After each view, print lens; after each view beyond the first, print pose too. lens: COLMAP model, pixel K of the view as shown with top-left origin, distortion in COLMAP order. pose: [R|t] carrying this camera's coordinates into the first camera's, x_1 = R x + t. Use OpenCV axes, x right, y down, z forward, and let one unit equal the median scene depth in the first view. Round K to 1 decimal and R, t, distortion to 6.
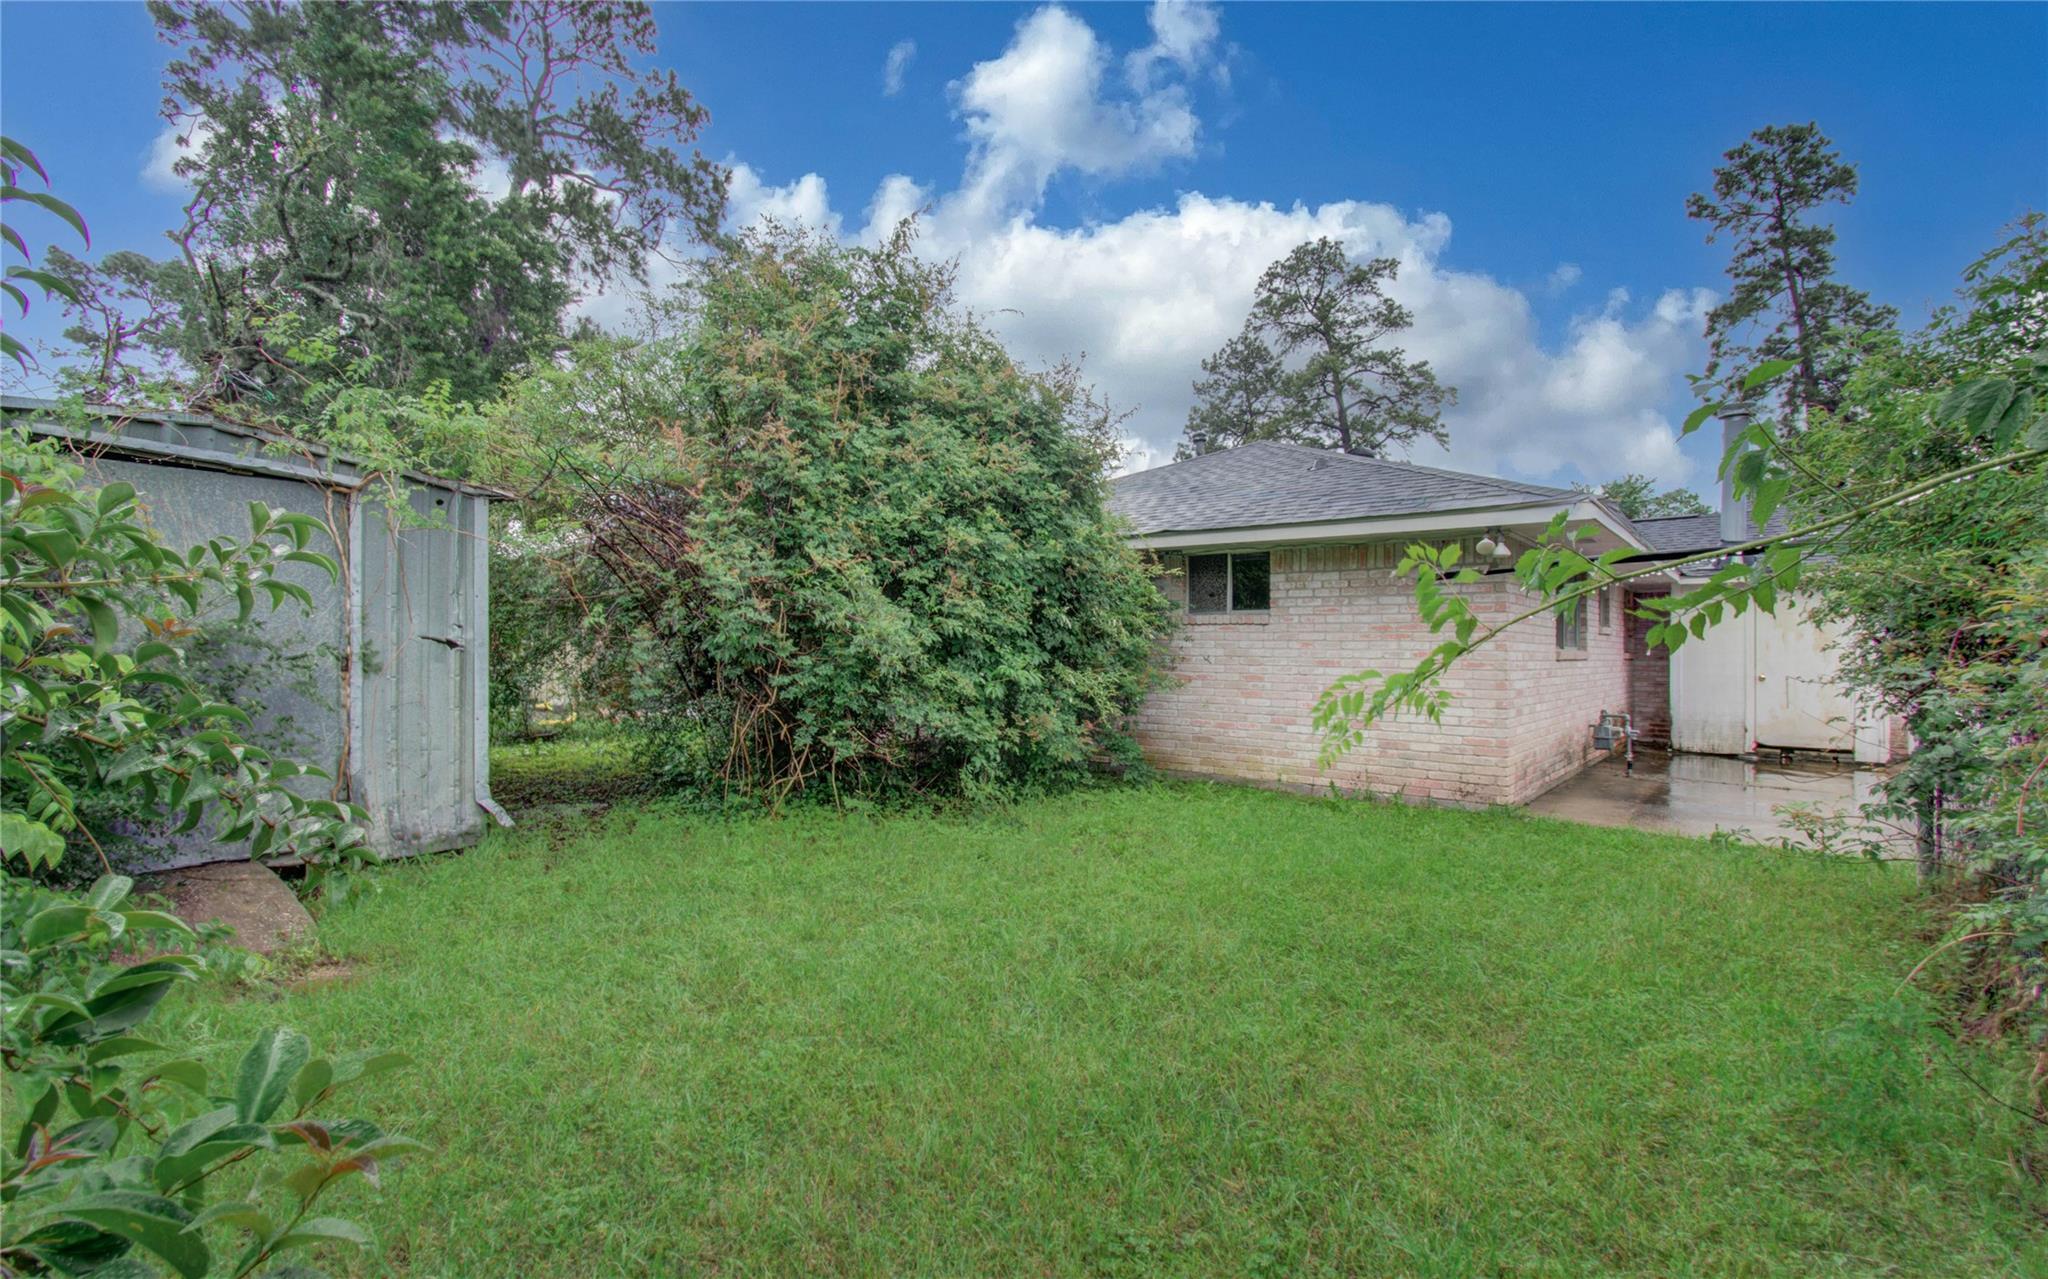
lens RADIAL K [[906.6, 0, 1028.5], [0, 906.6, 635.2], [0, 0, 1]] dist [0.009278, -0.002989]
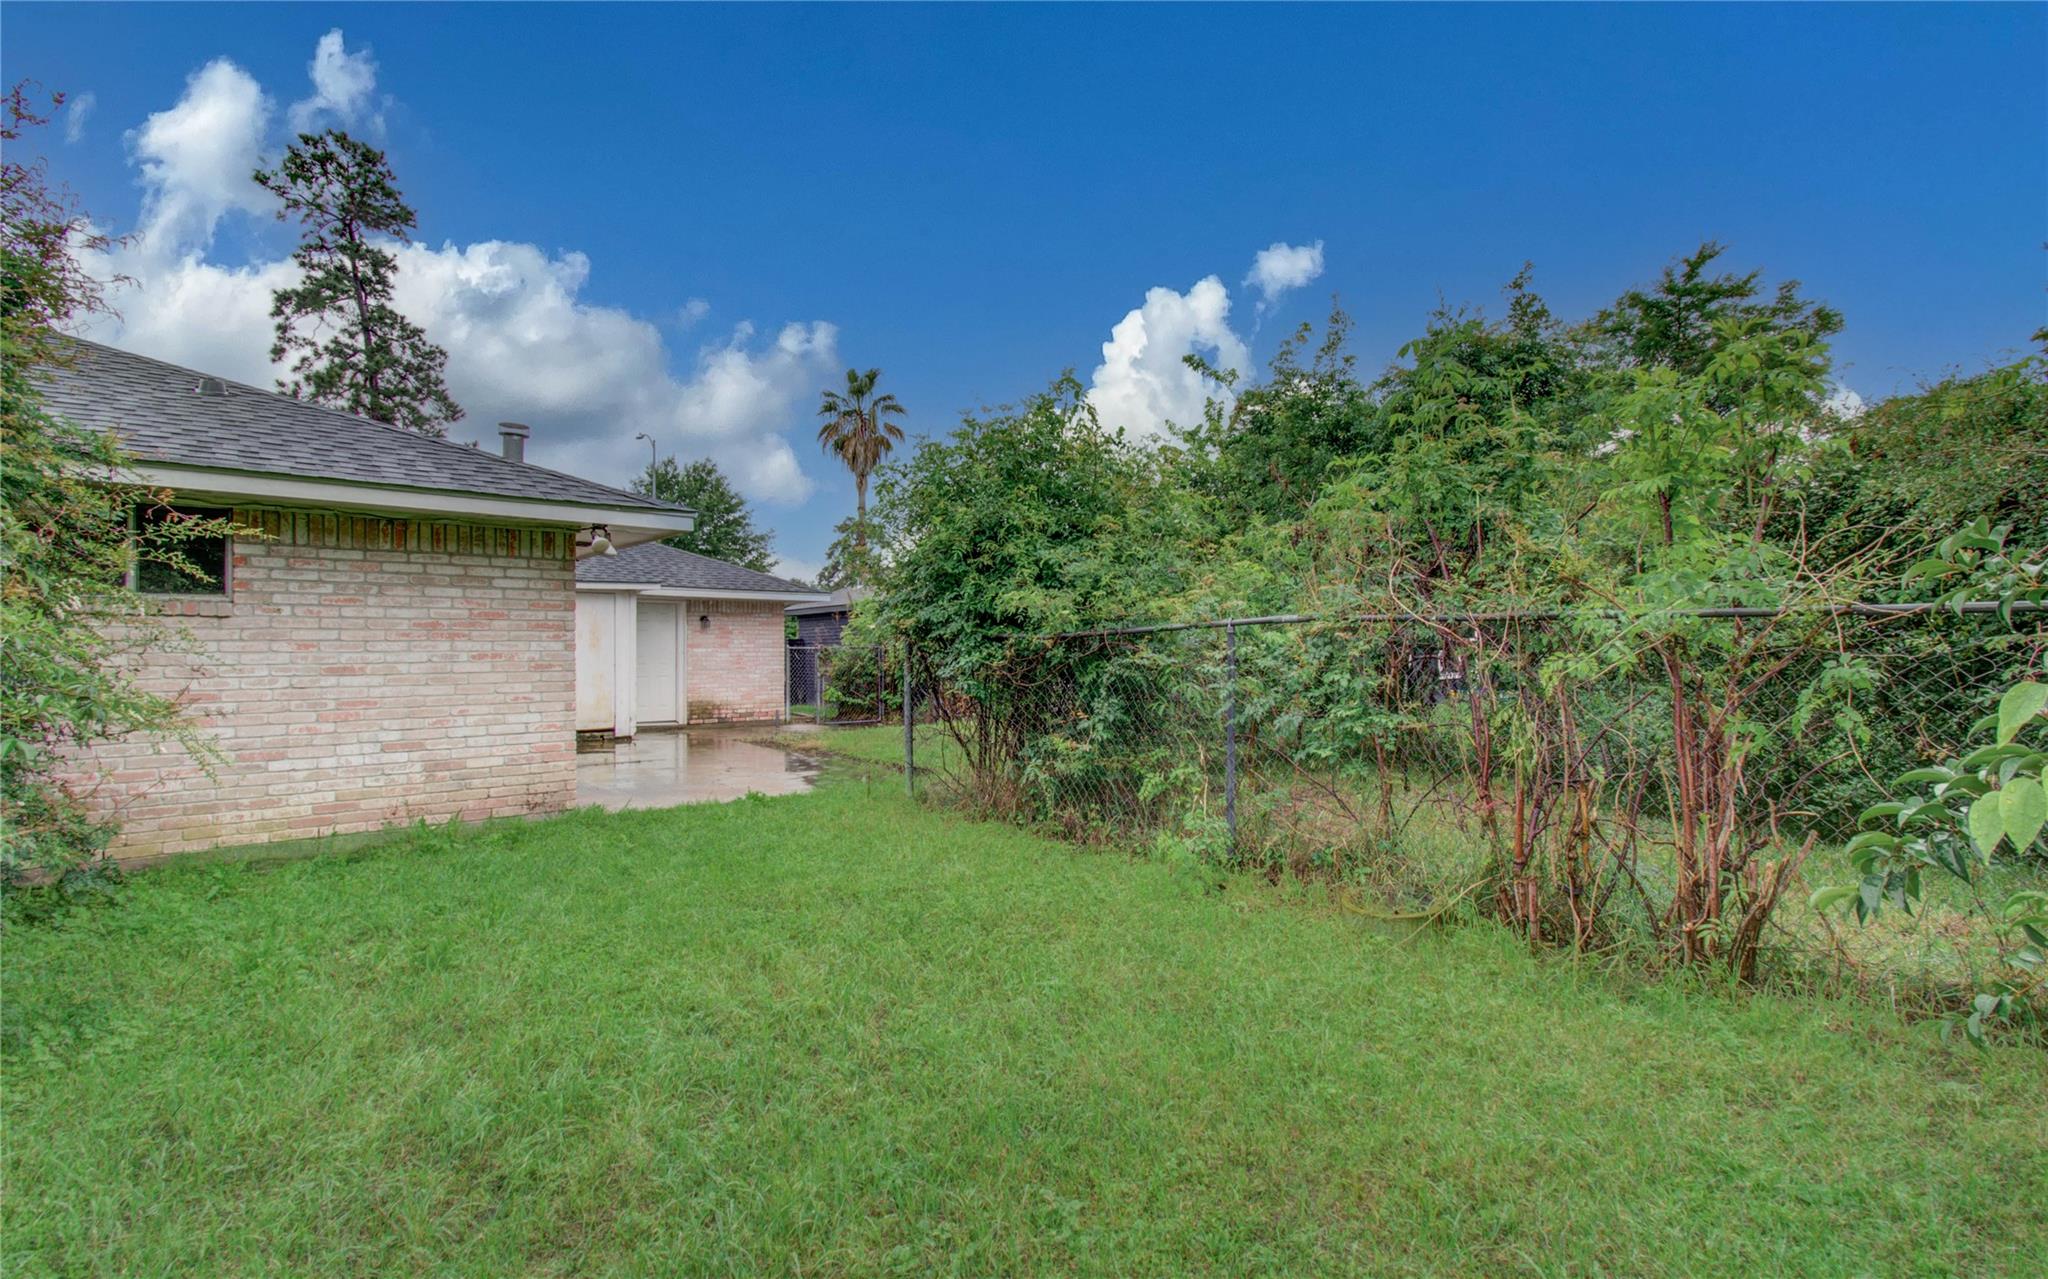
lens RADIAL K [[906.6, 0, 1037.3], [0, 906.6, 647.4], [0, 0, 1]] dist [0.009278, -0.002989]
pose [[0.161883, -0.006740, 0.986787, -0.064196], [-0.009871, 0.999916, 0.008449, -0.000168], [-0.986761, -0.011109, 0.161803, 0.062441]]
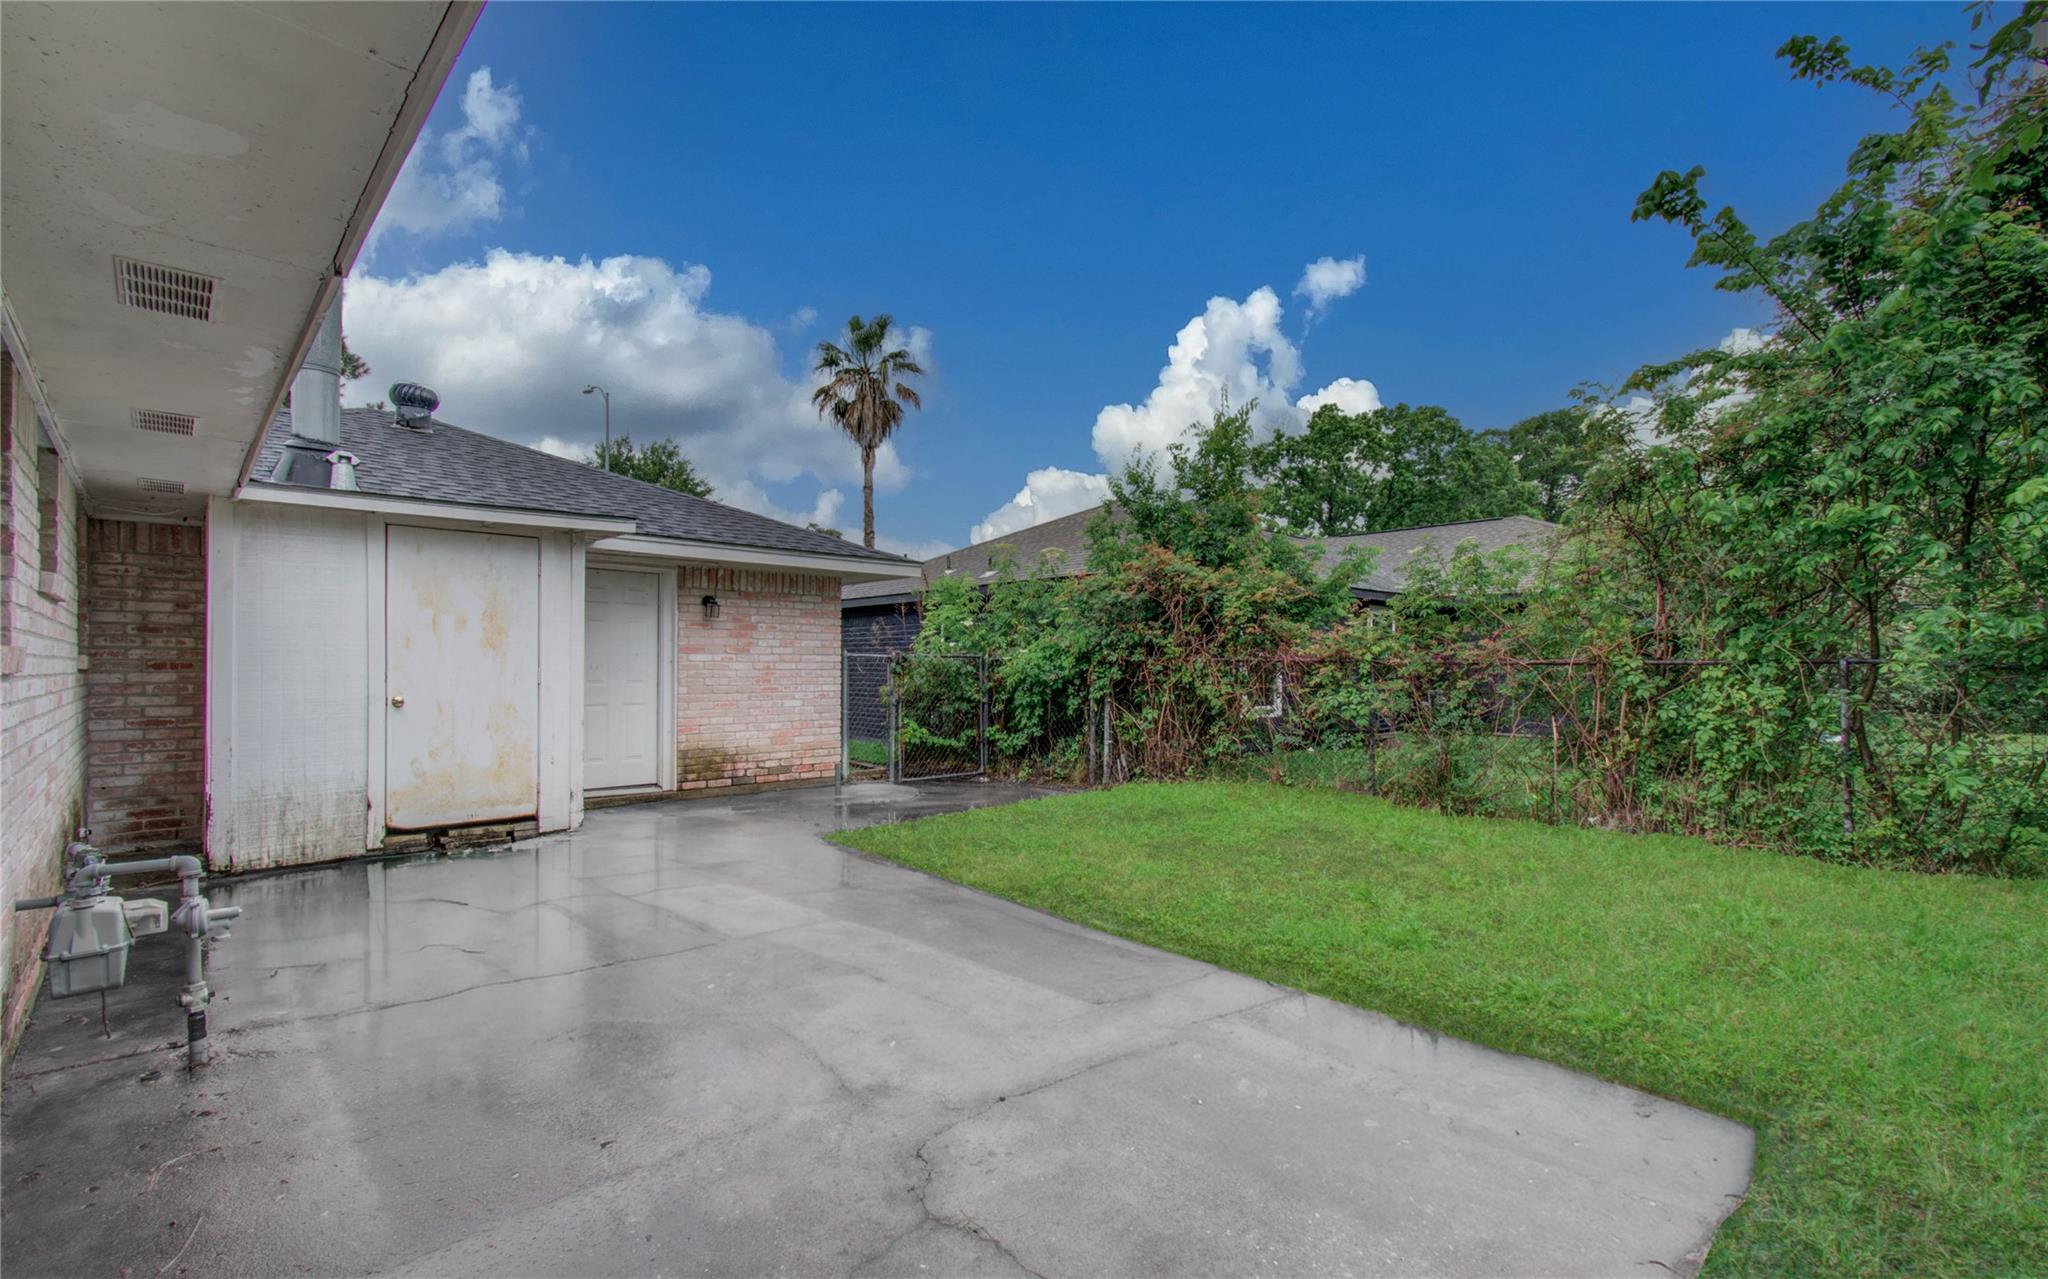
lens RADIAL K [[906.6, 0, 1055.0], [0, 906.6, 666.6], [0, 0, 1]] dist [0.009278, -0.002989]
pose [[0.099474, -0.013087, 0.994954, 0.091485], [-0.017381, 0.999738, 0.014887, 0.003039], [-0.994888, -0.018774, 0.099220, 0.164231]]
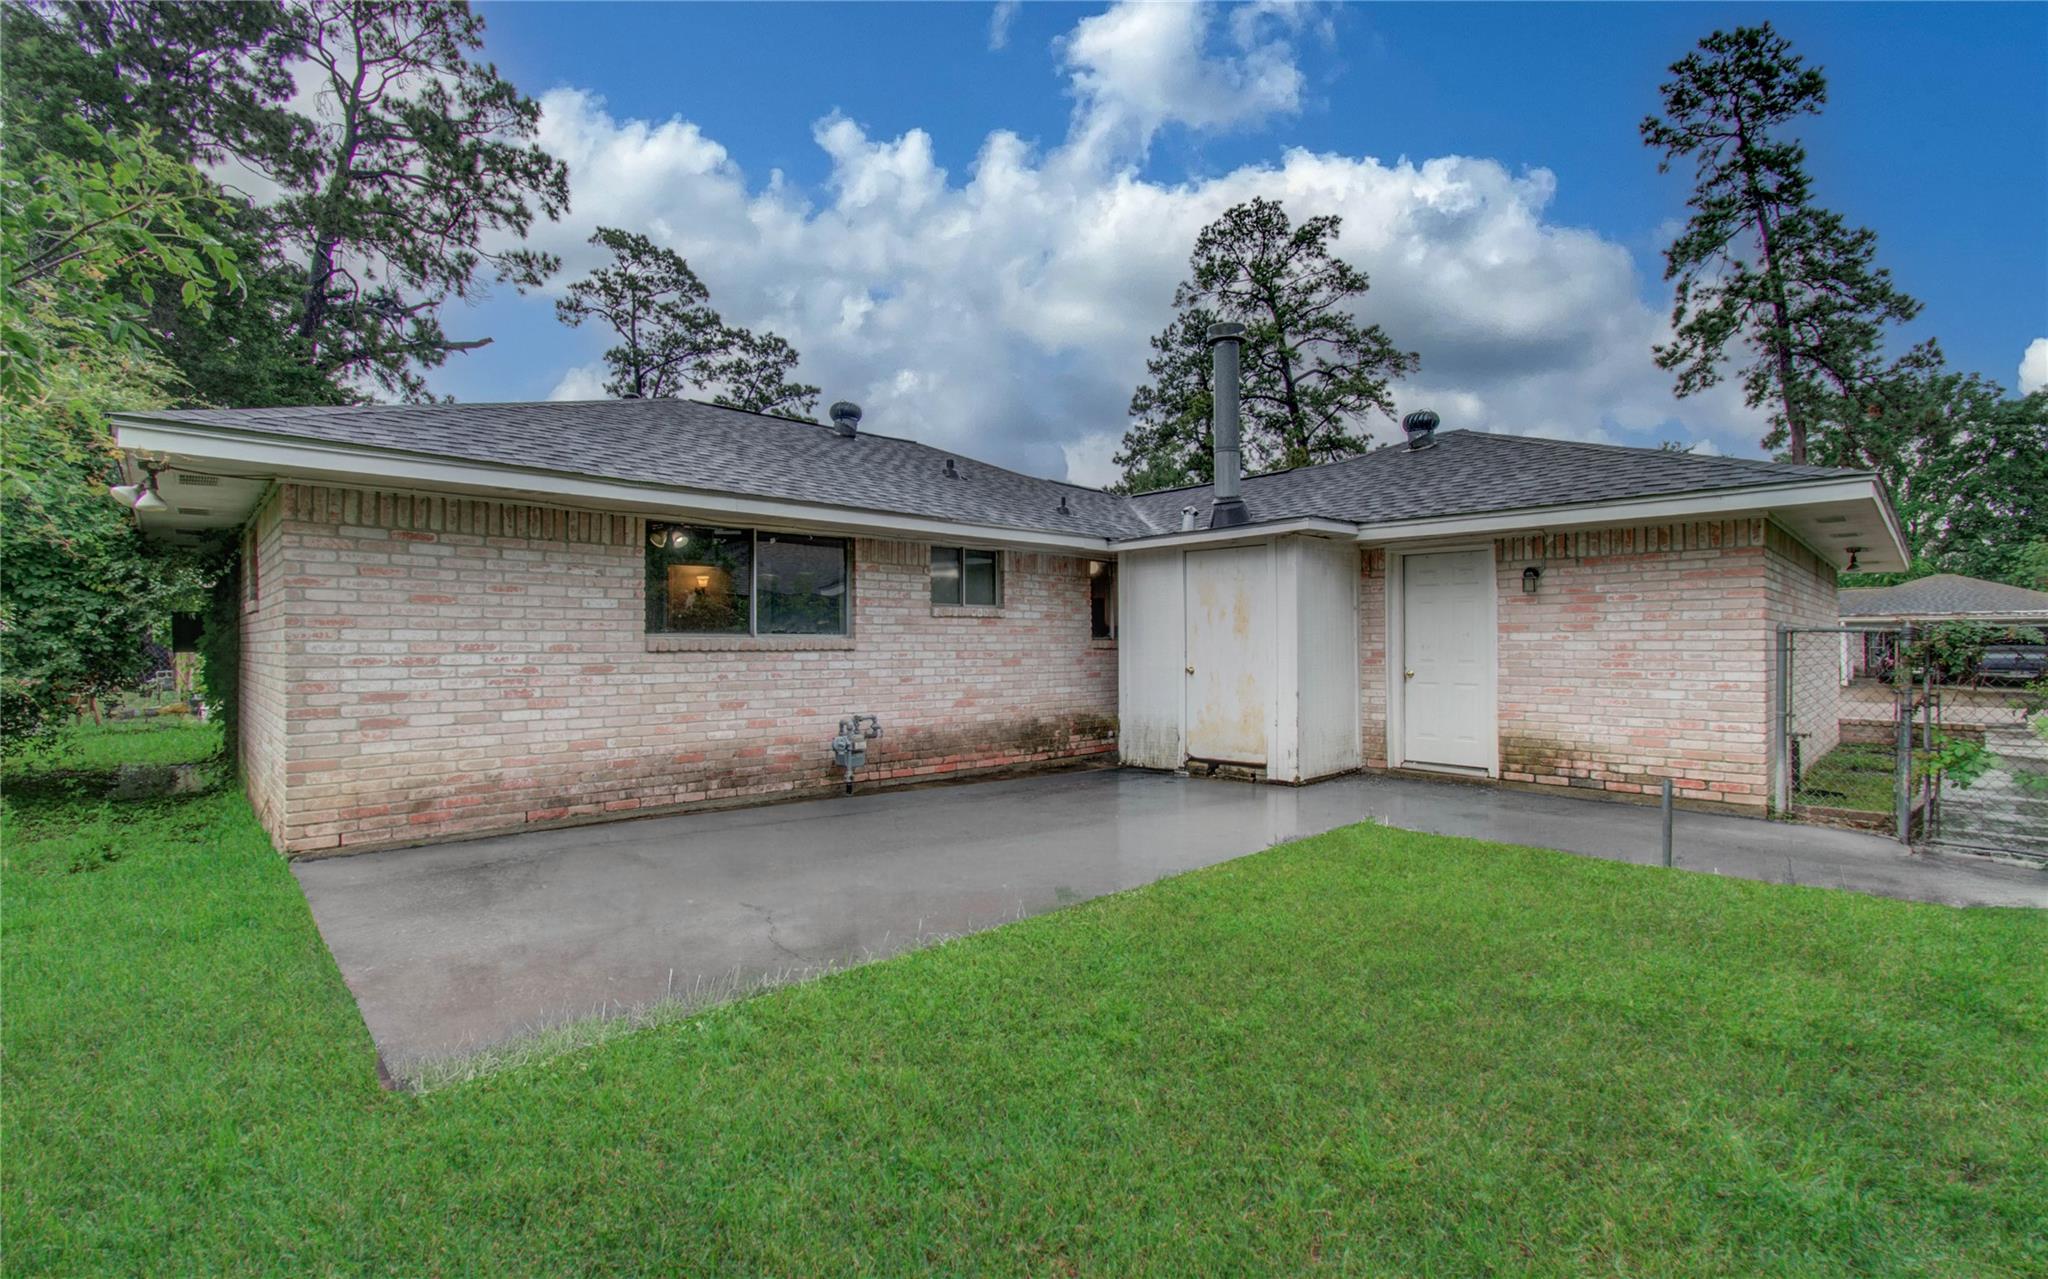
lens RADIAL K [[906.6, 0, 1020.6], [0, 906.6, 630.6], [0, 0, 1]] dist [0.009278, -0.002989]
pose [[0.994446, -0.015888, -0.104040, 0.215066], [0.015958, 0.999873, -0.000158, 0.002560], [0.104029, -0.001504, 0.994573, 0.059962]]
